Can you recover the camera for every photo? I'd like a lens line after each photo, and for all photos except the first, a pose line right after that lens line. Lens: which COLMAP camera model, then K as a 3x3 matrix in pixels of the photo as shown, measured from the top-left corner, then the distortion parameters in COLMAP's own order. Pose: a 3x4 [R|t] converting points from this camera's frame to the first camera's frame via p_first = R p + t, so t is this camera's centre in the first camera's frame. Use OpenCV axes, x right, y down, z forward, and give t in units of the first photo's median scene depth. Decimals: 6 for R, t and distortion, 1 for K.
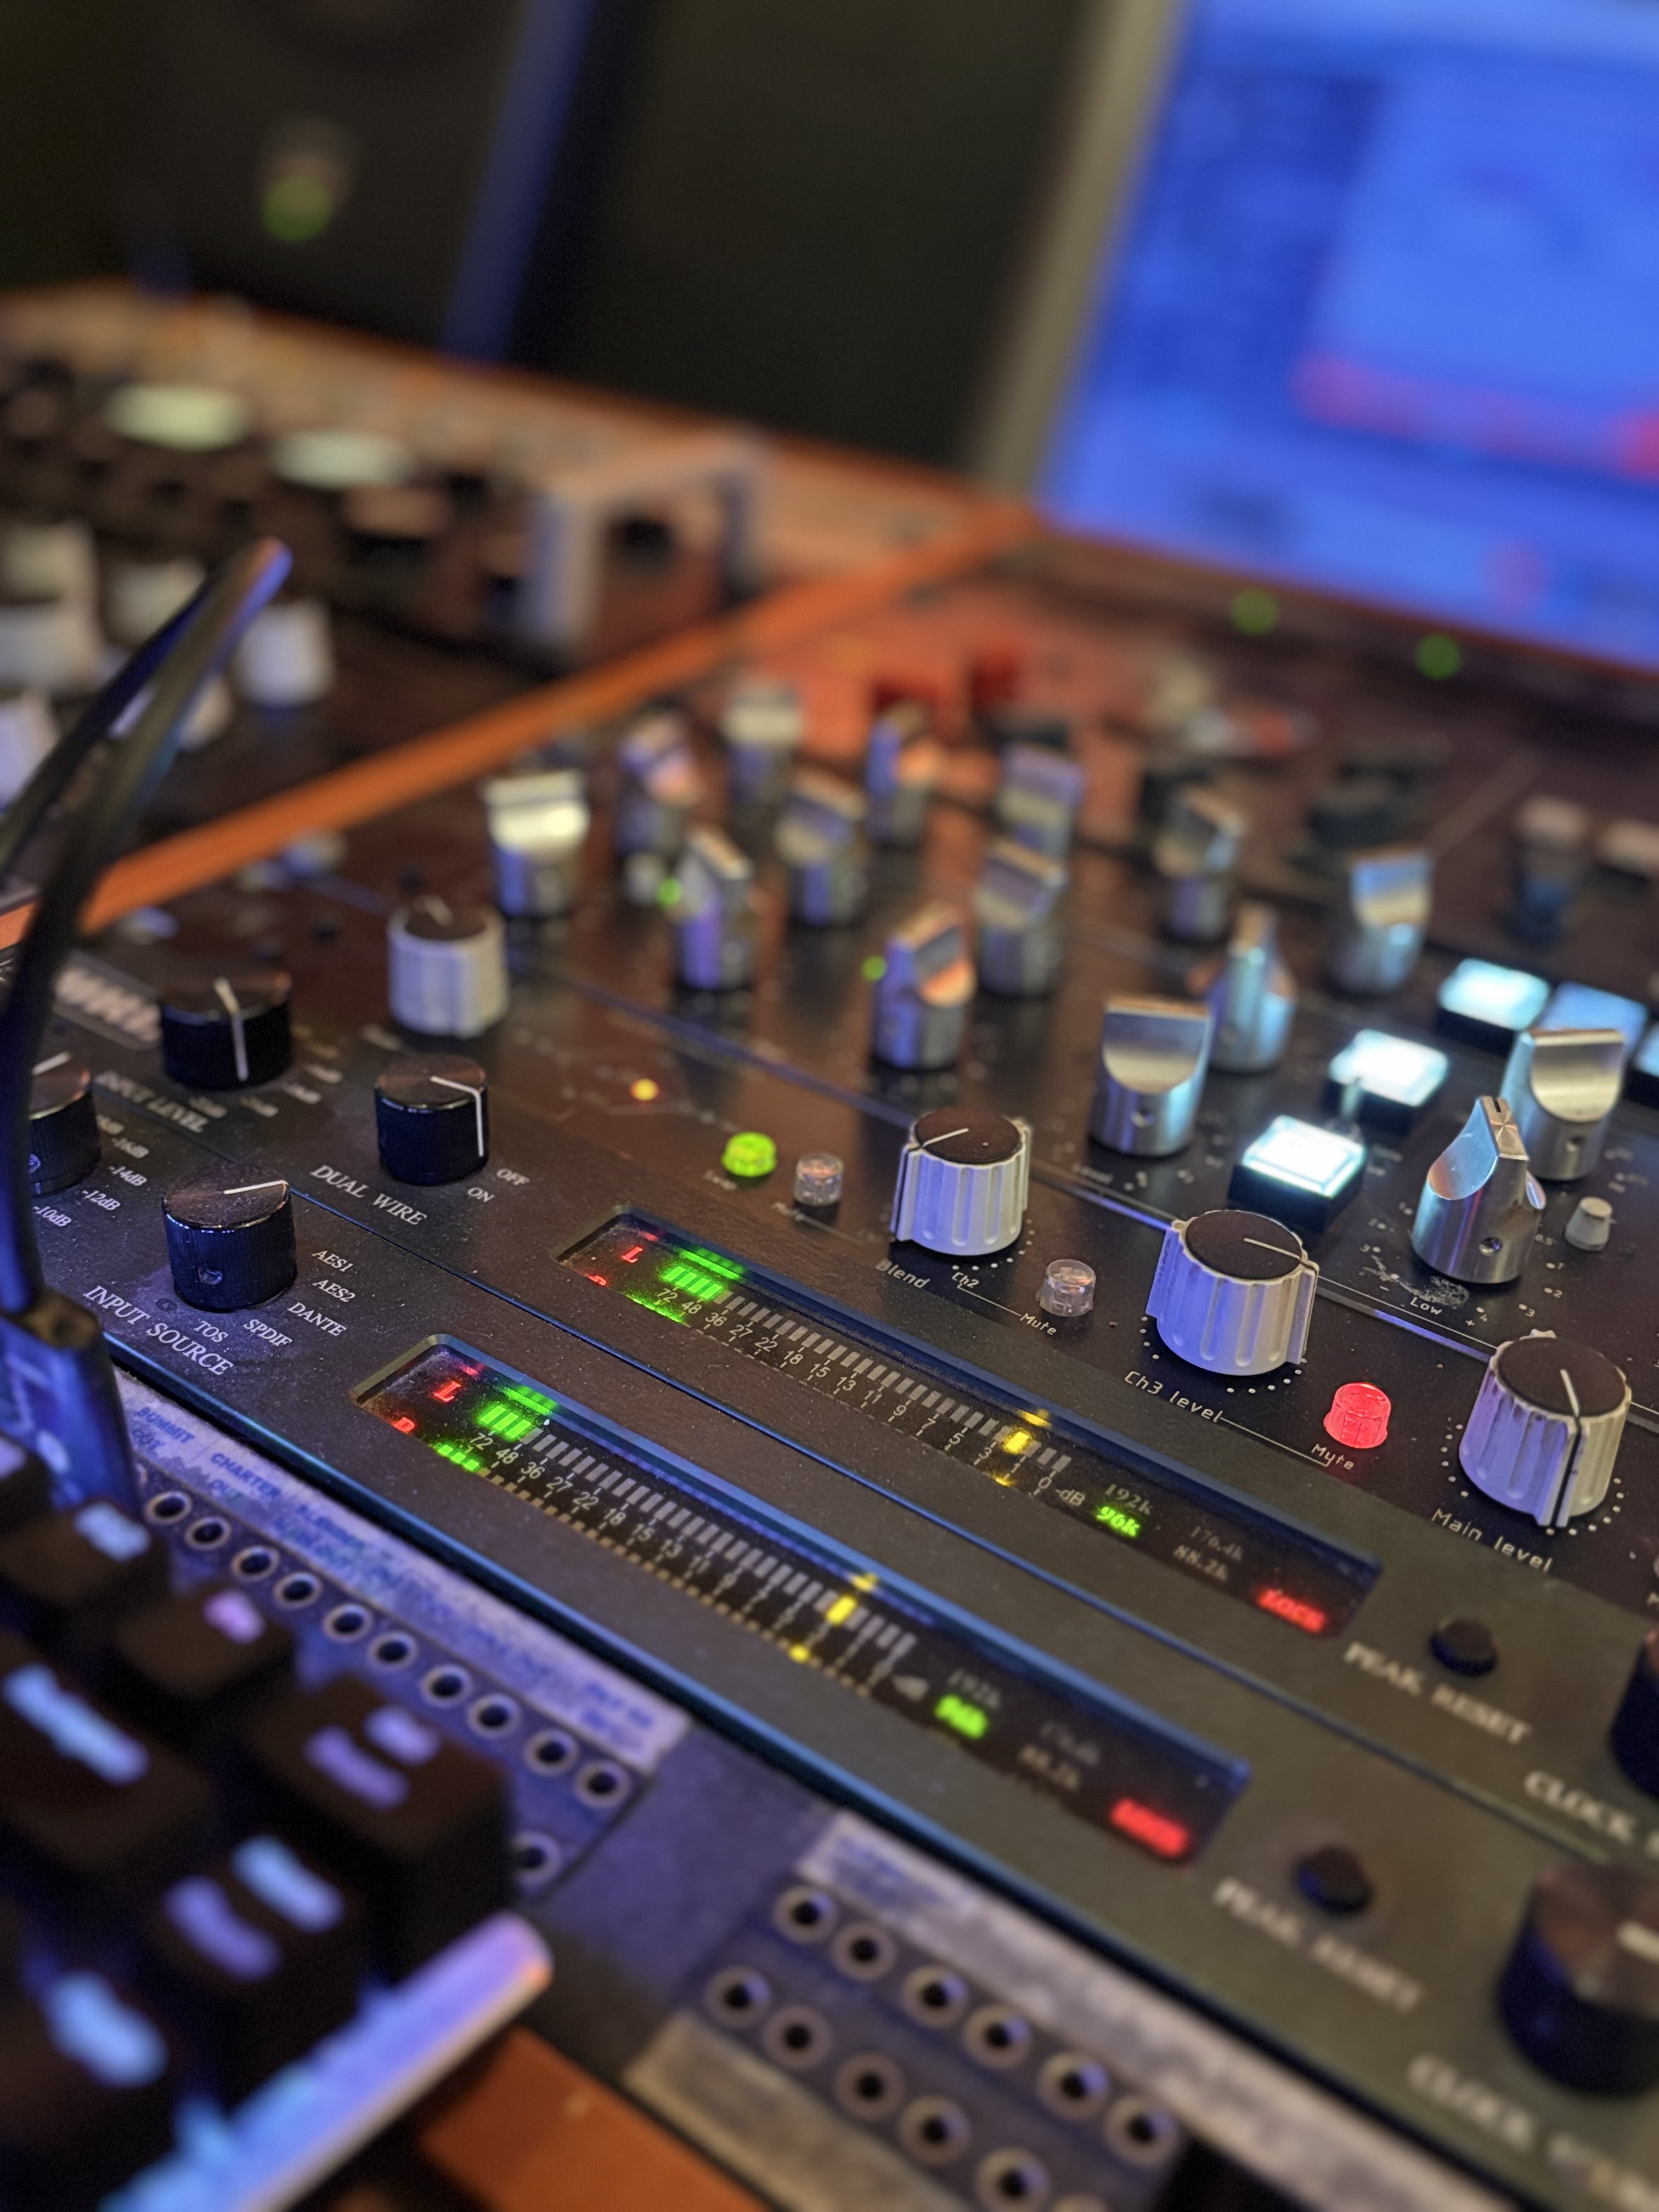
lens RADIAL K [[1957.3, 0, 830.8], [0, 1957.3, 1037.2], [0, 0, 1]] dist [0.062479, -0.193242]
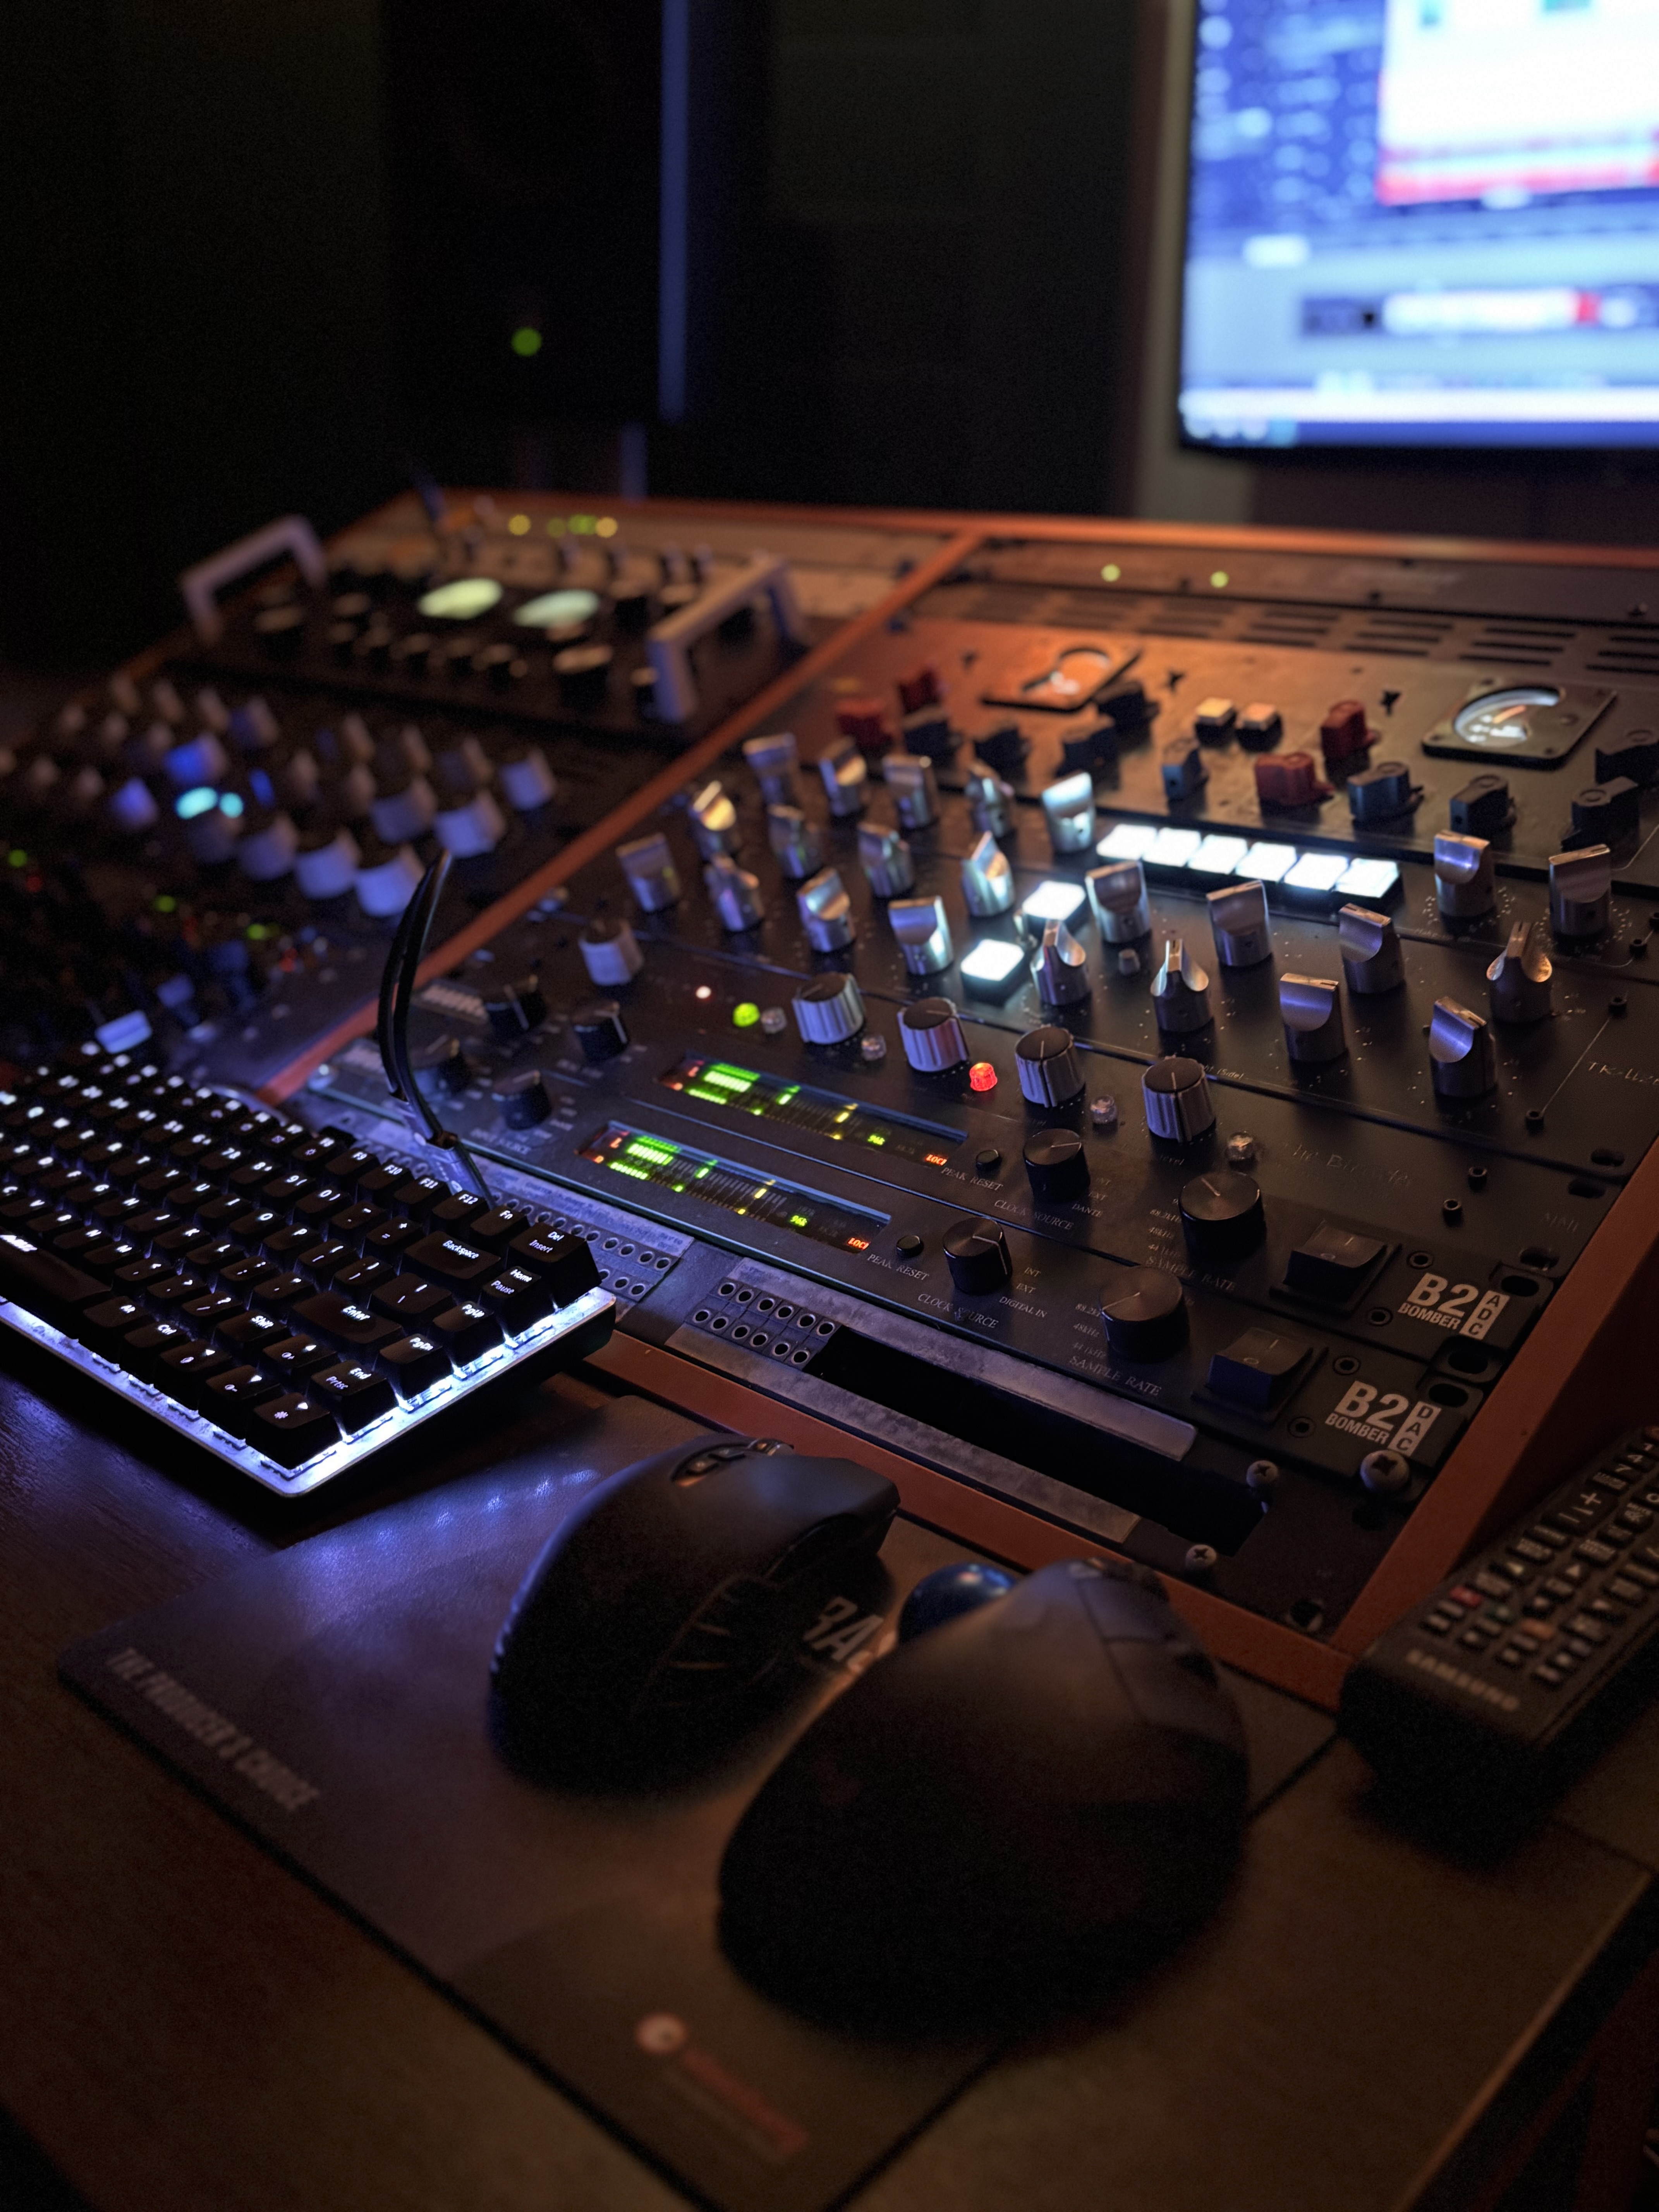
lens RADIAL K [[1957.3, 0, 830.8], [0, 1957.3, 1037.2], [0, 0, 1]] dist [0.062479, -0.193242]
pose [[0.945800, -0.204712, -0.252102, 0.738298], [0.230058, 0.970265, 0.075225, -0.071016], [0.229206, -0.129146, 0.964772, -1.334237]]
